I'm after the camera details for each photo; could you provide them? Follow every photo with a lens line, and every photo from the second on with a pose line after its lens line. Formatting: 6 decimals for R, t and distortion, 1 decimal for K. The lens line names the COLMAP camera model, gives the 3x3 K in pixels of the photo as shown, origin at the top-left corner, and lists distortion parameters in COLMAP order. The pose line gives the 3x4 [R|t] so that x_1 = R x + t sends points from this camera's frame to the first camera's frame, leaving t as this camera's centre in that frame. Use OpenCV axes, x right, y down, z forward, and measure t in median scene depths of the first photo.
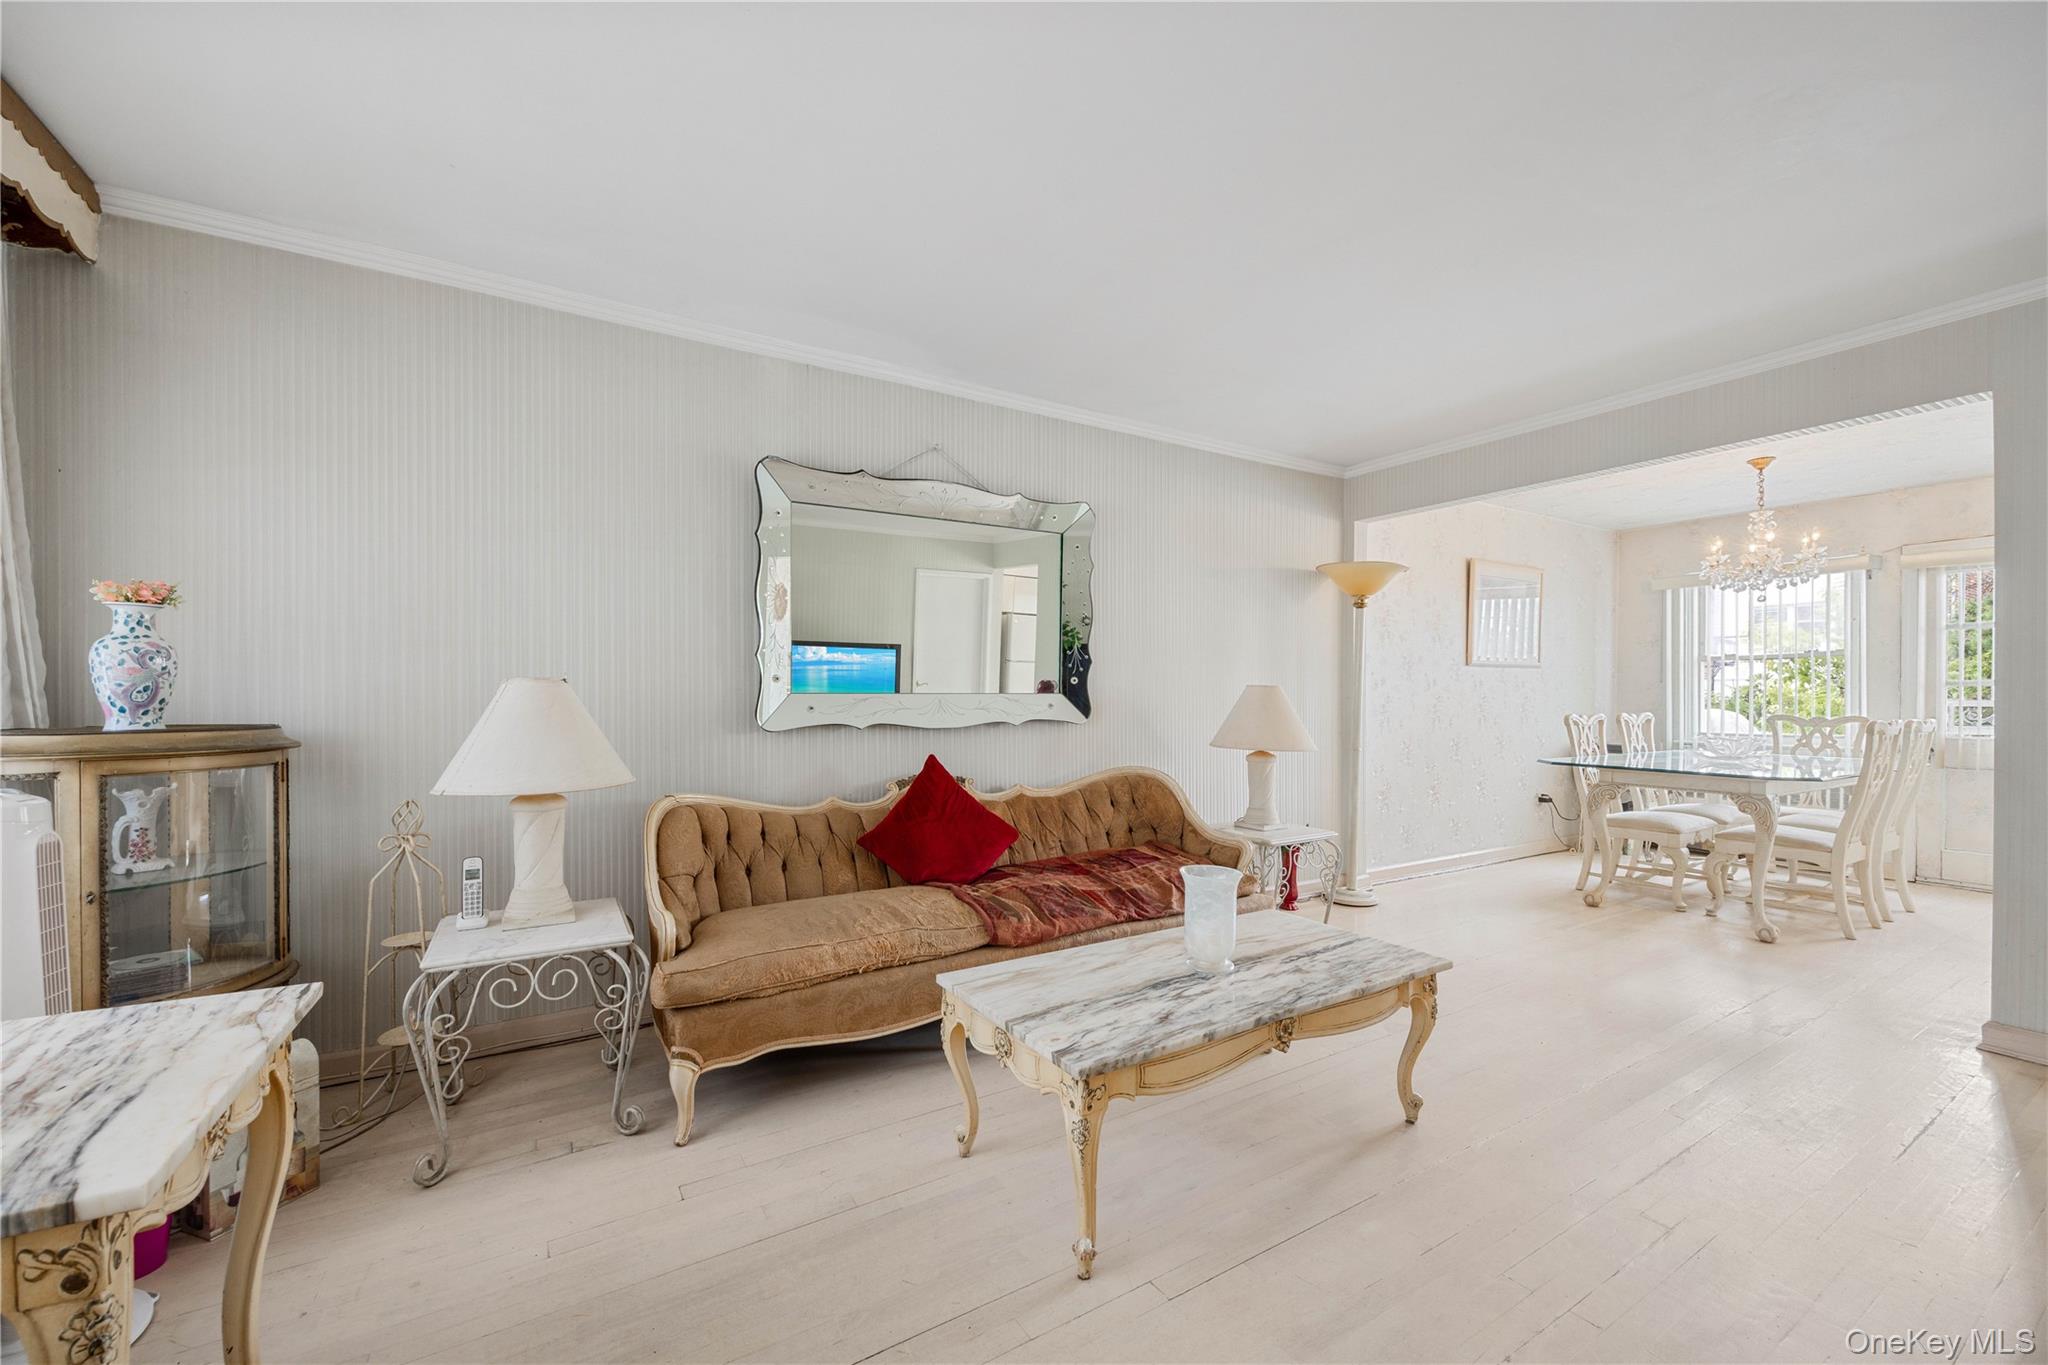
lens RADIAL K [[789.5, 0, 1019.9], [0, 789.5, 693.8], [0, 0, 1]] dist [-0.001744, 0.000080]
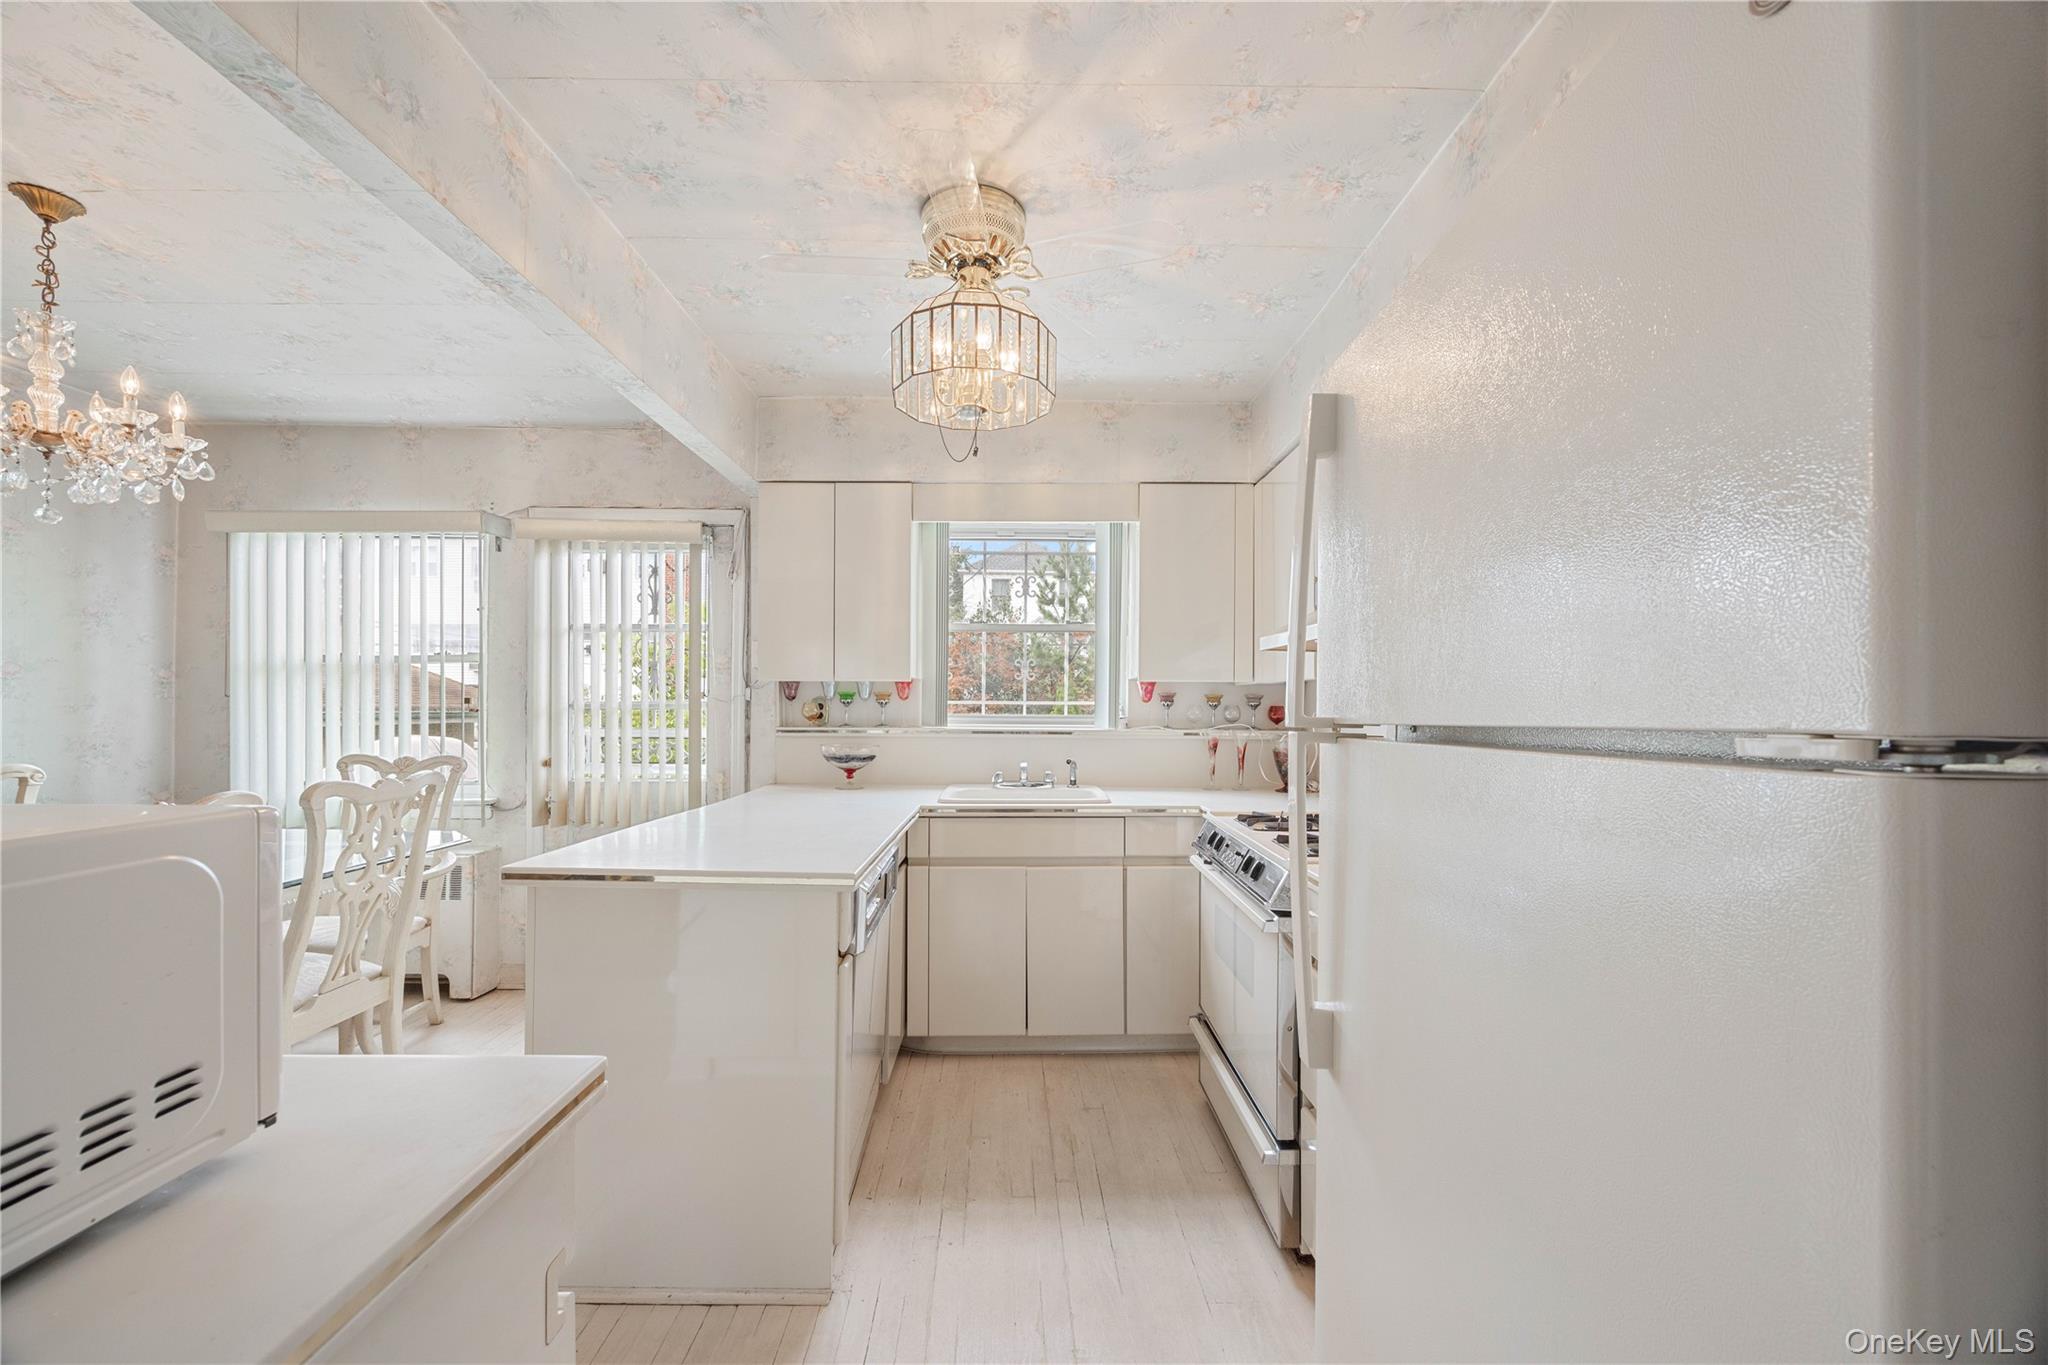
lens RADIAL K [[787.9, 0, 1018.5], [0, 787.9, 709.2], [0, 0, 1]] dist [-0.002084, -0.000258]
pose [[0.506944, -0.001790, 0.861977, 0.696307], [-0.009564, 0.999925, 0.007702, -0.017904], [-0.861926, -0.012148, 0.506889, 0.257460]]
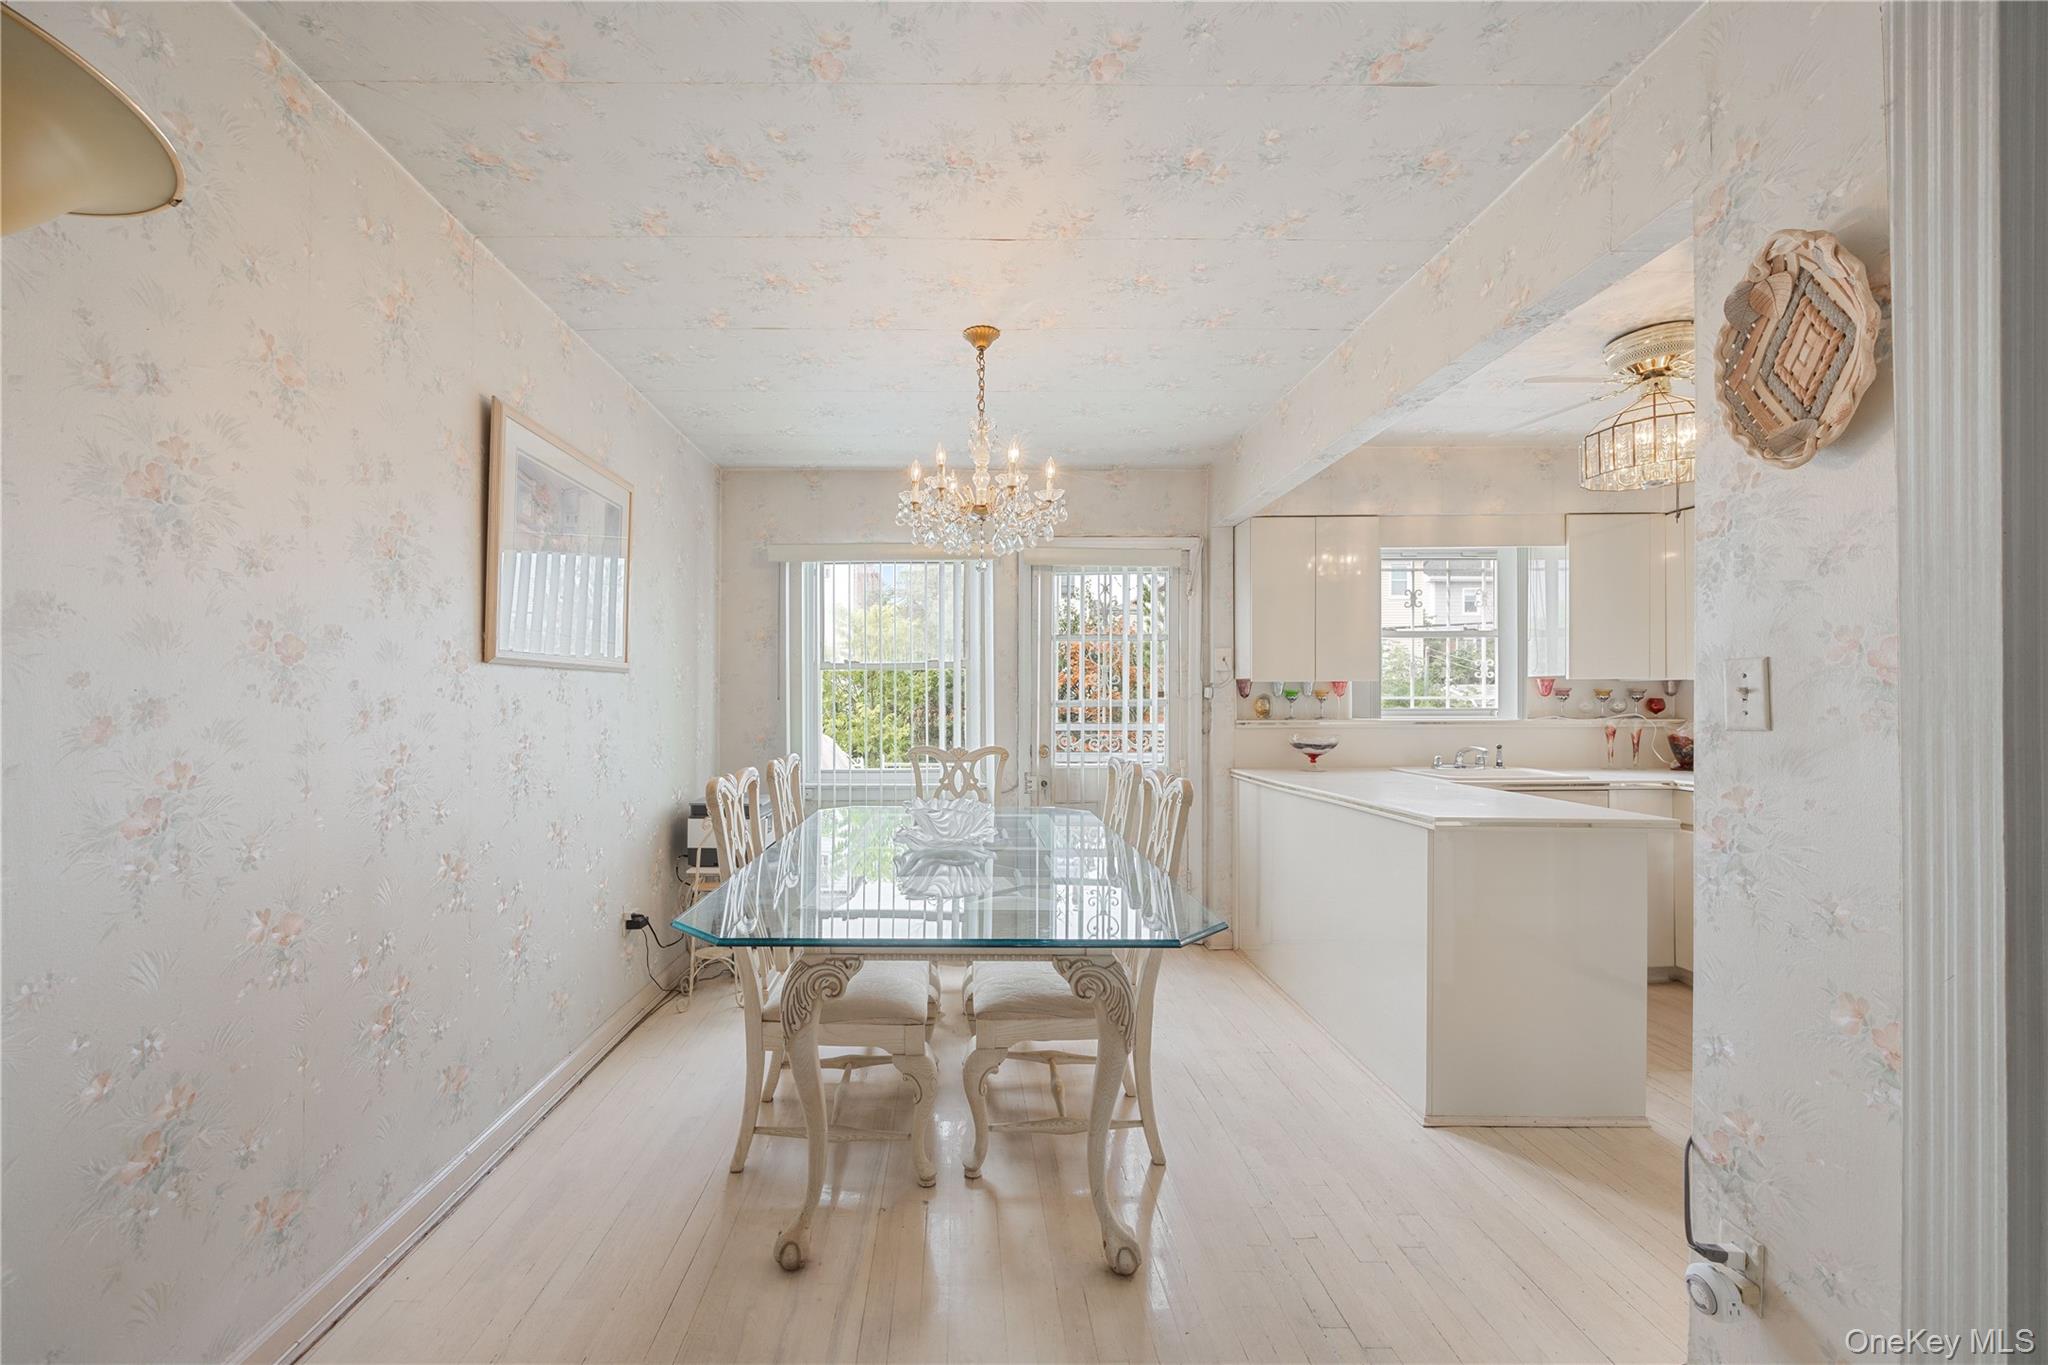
lens RADIAL K [[811.9, 0, 961.4], [0, 811.9, 698.3], [0, 0, 1]] dist [-0.000474, -0.000026]
pose [[0.512203, 0.001256, 0.858864, 0.336885], [-0.000025, 0.999999, -0.001448, -0.016728], [-0.858865, 0.000721, 0.512202, 0.580309]]
